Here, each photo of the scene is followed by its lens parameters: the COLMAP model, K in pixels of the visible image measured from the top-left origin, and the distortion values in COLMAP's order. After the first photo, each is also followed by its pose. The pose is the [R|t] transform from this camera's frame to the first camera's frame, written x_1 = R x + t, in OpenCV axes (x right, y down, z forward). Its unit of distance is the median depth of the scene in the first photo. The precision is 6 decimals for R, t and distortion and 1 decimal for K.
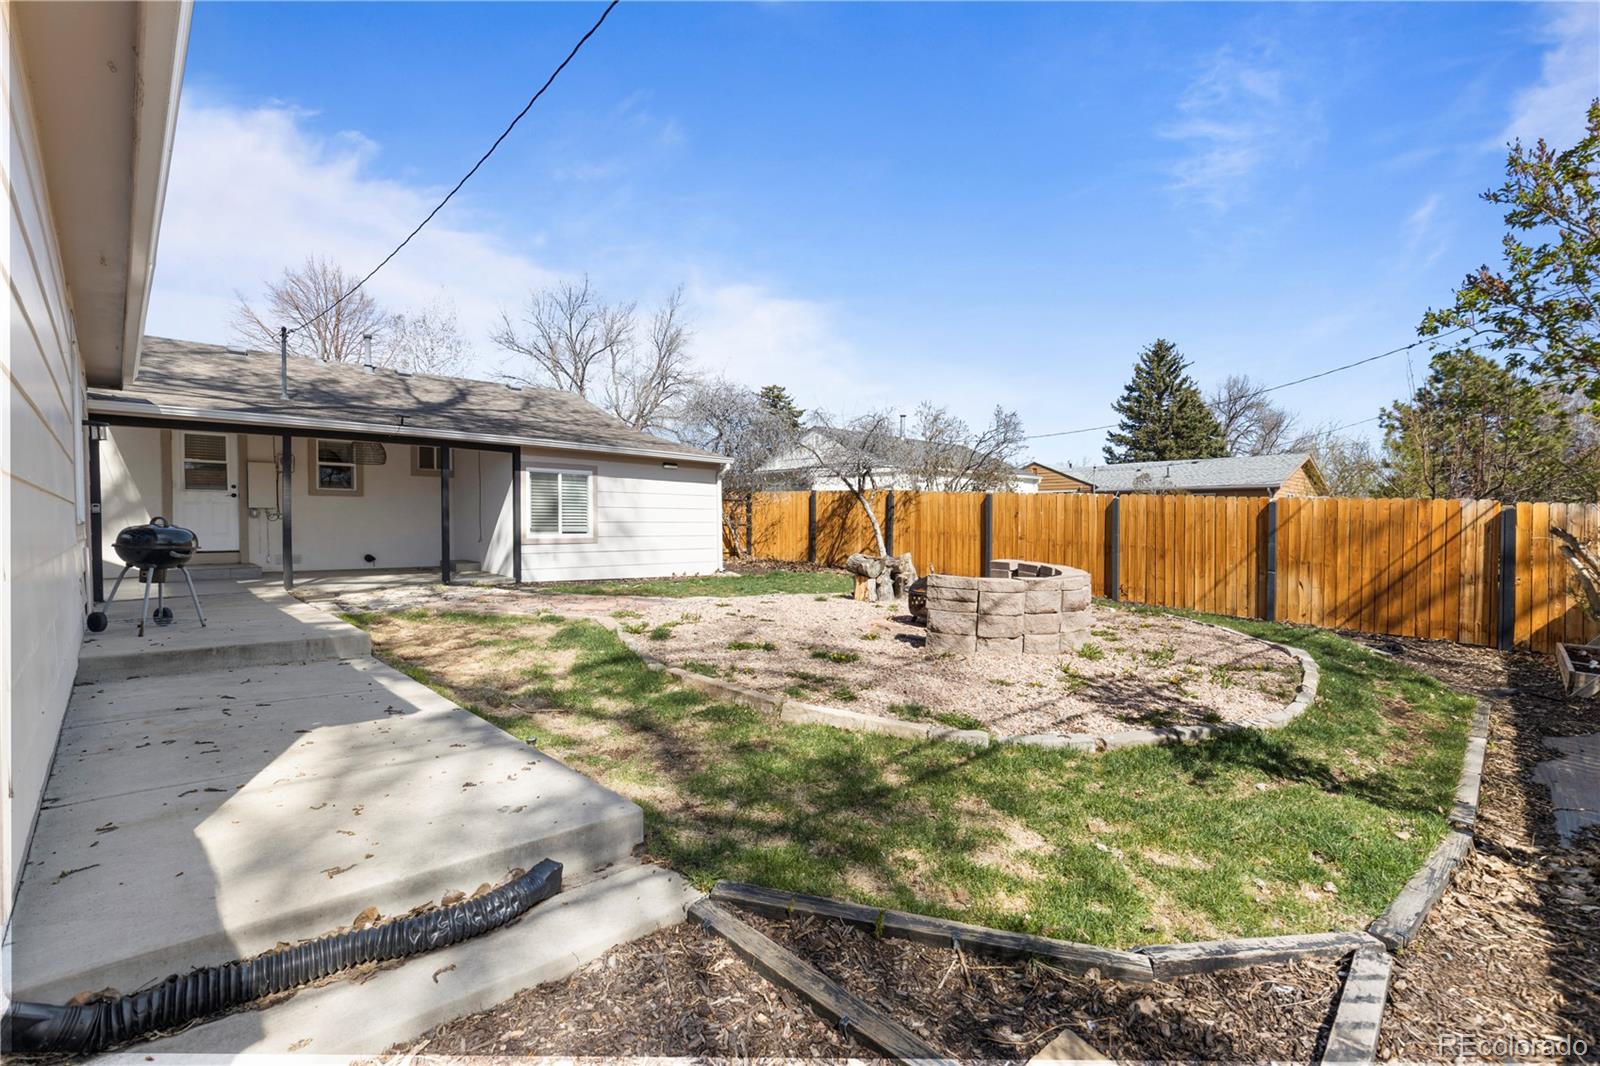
lens RADIAL K [[741.0, 0, 804.5], [0, 741.0, 534.0], [0, 0, 1]] dist [0.003923, 0.000078]
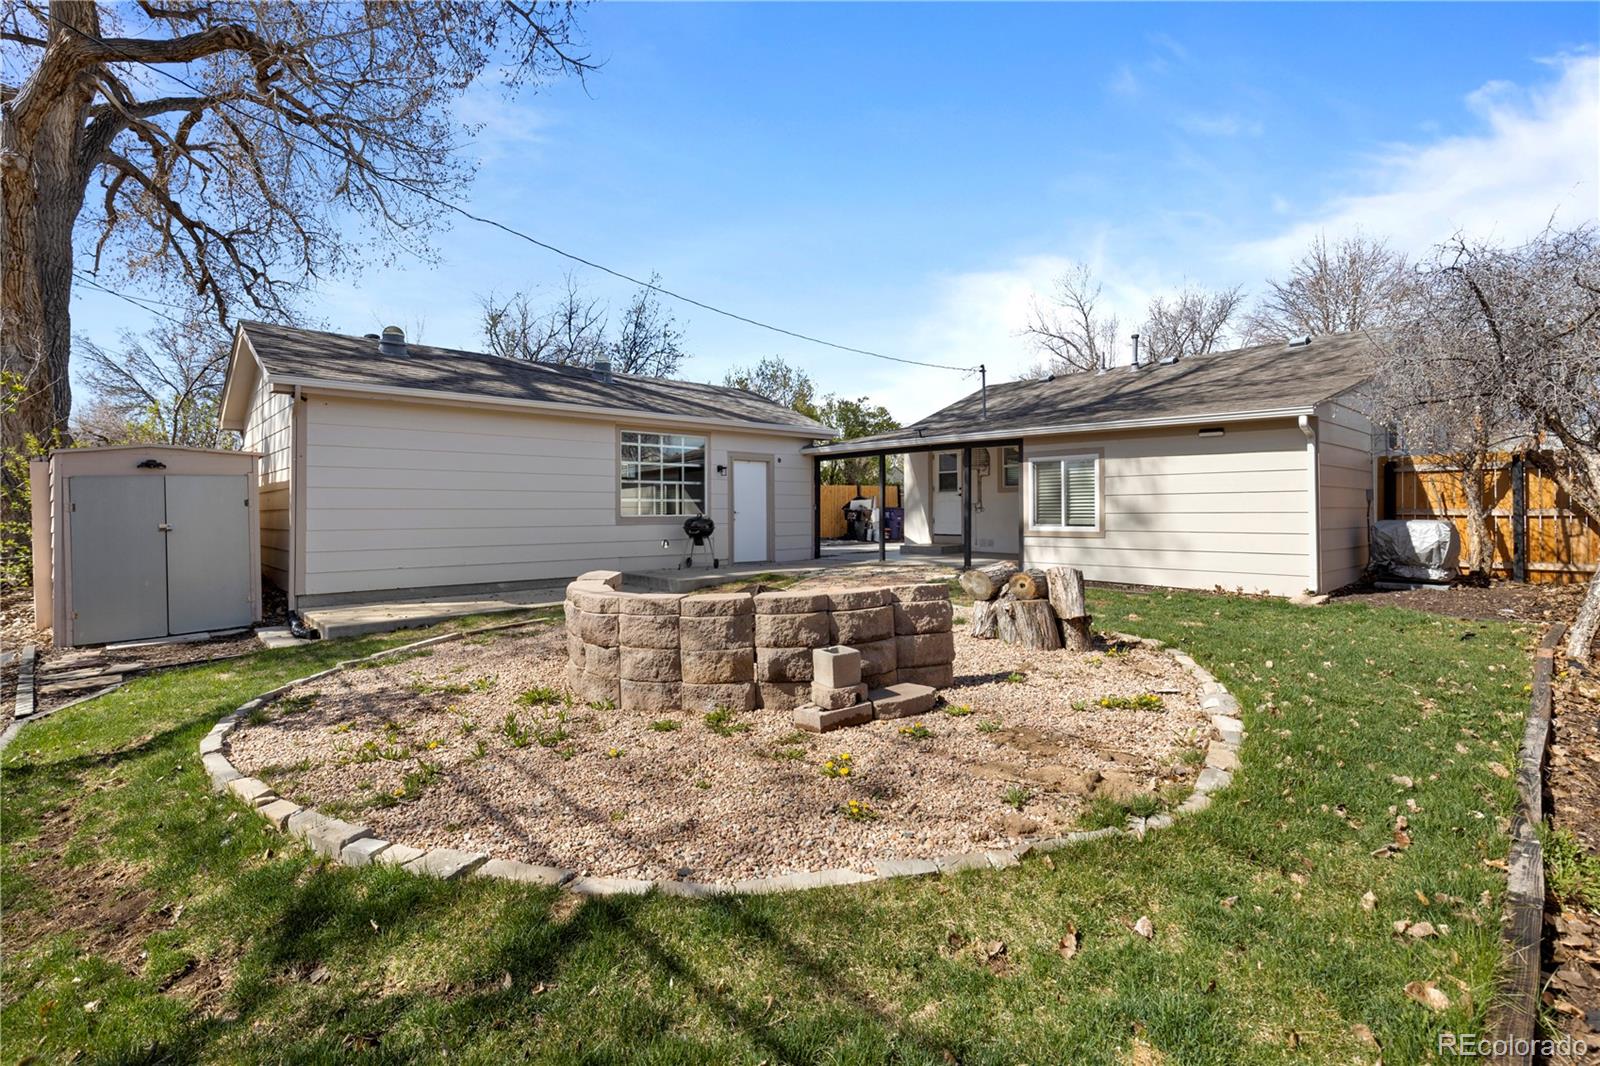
lens RADIAL K [[741.0, 0, 799.6], [0, 741.0, 522.7], [0, 0, 1]] dist [0.003923, 0.000078]
pose [[-0.057749, 0.012711, -0.998250, 0.593292], [-0.010694, 0.999854, 0.013350, -0.012575], [0.998274, 0.011446, -0.057605, 0.706993]]
